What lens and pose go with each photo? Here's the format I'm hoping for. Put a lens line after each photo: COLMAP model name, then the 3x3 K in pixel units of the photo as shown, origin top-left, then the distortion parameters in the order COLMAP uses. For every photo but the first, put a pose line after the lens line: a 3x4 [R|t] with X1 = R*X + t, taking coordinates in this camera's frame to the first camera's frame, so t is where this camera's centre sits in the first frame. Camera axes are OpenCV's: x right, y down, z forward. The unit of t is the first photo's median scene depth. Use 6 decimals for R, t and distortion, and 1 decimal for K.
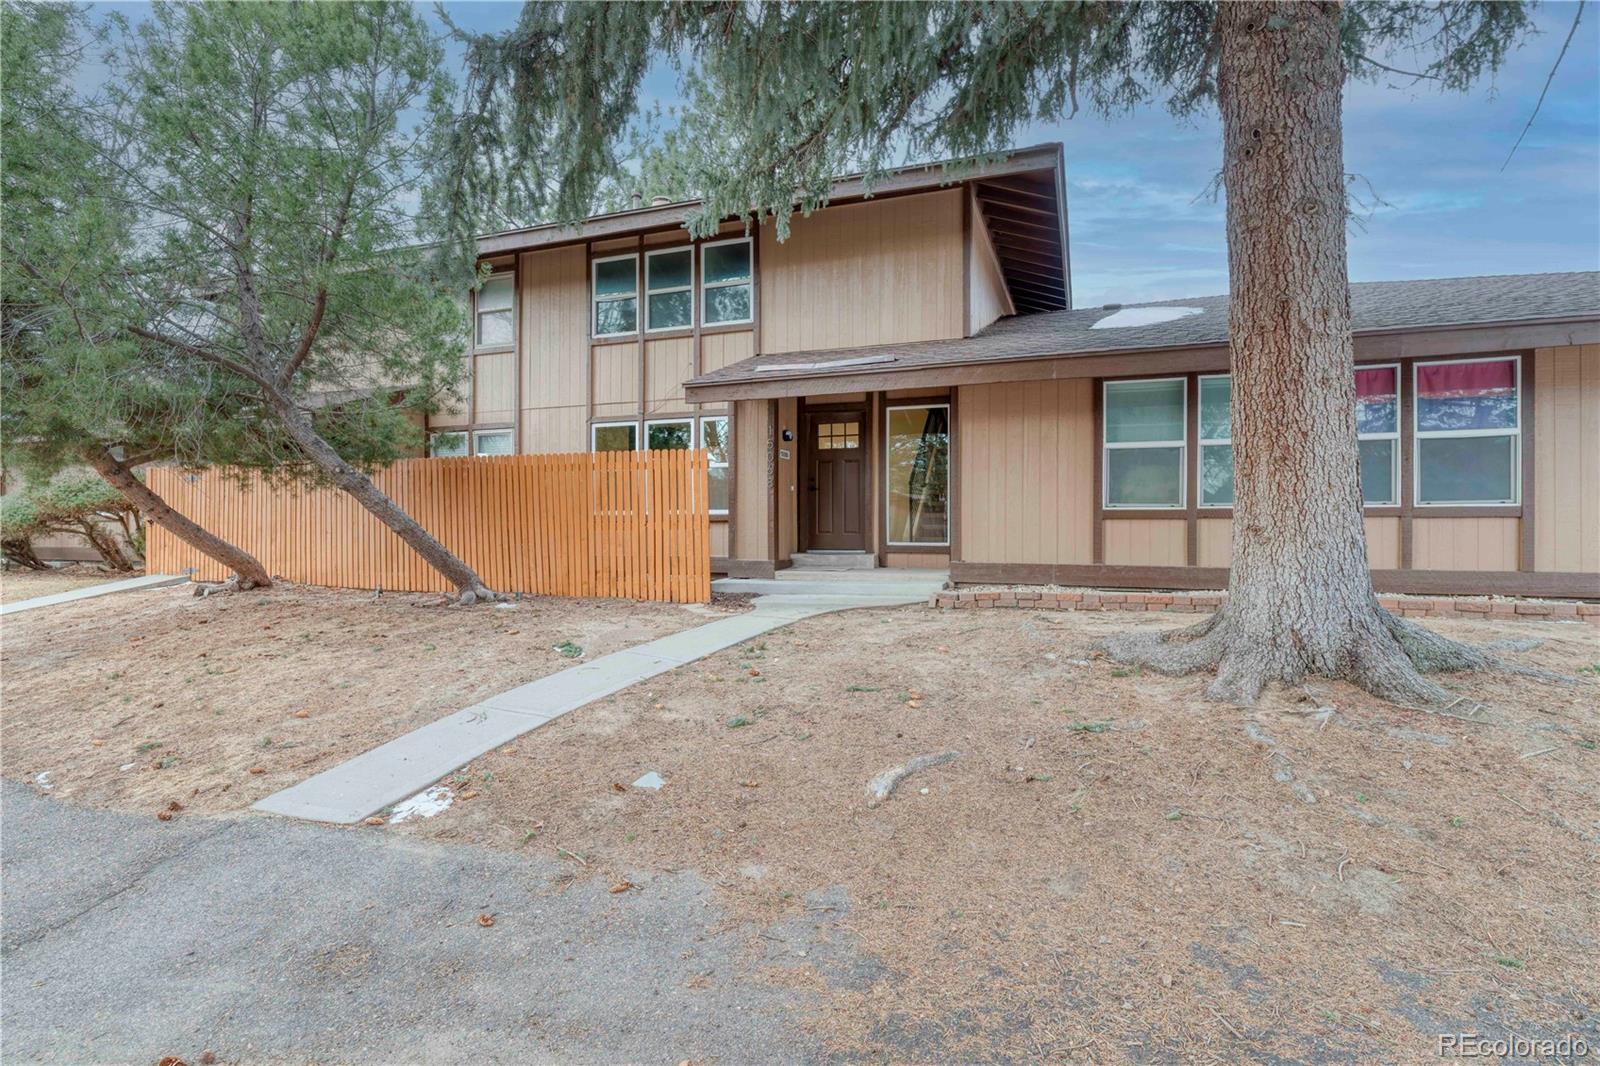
lens RADIAL K [[771.1, 0, 797.0], [0, 771.1, 537.9], [0, 0, 1]] dist [-0.002194, 0.000654]
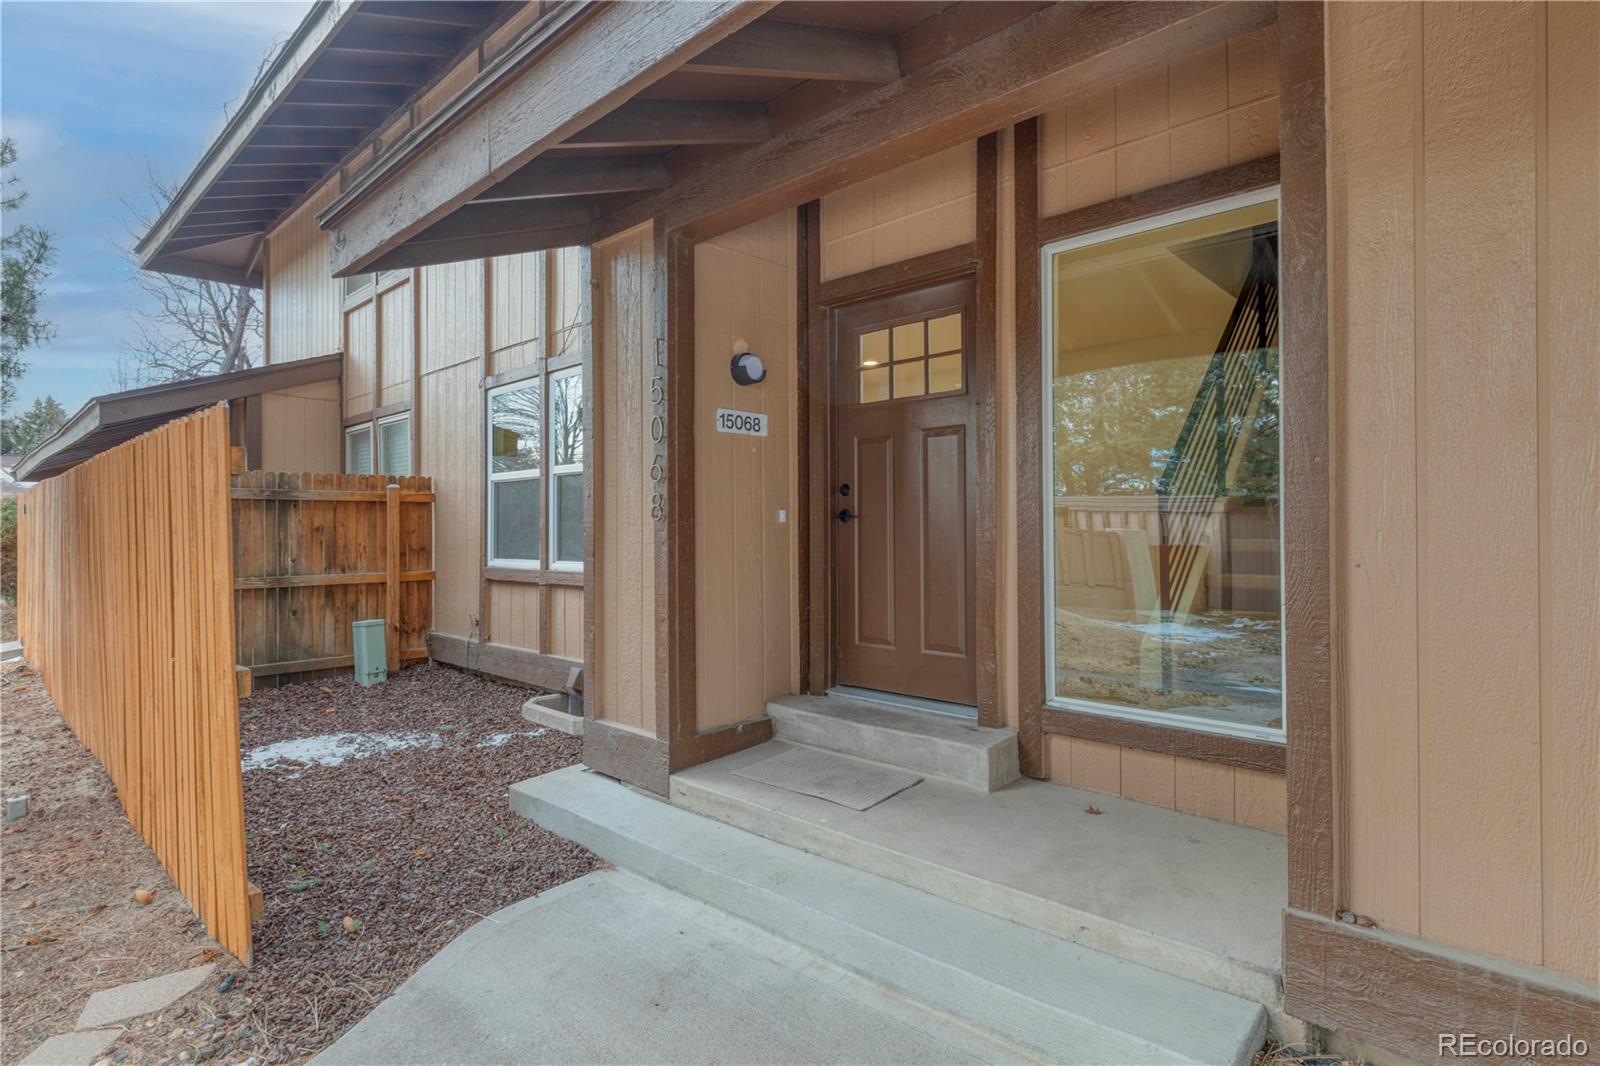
lens RADIAL K [[771.1, 0, 801.3], [0, 771.1, 529.3], [0, 0, 1]] dist [-0.002194, 0.000654]
pose [[0.919562, -0.004846, -0.392915, 0.145284], [0.001357, 0.999957, -0.009156, -0.055983], [0.392943, 0.007886, 0.919529, 0.684355]]
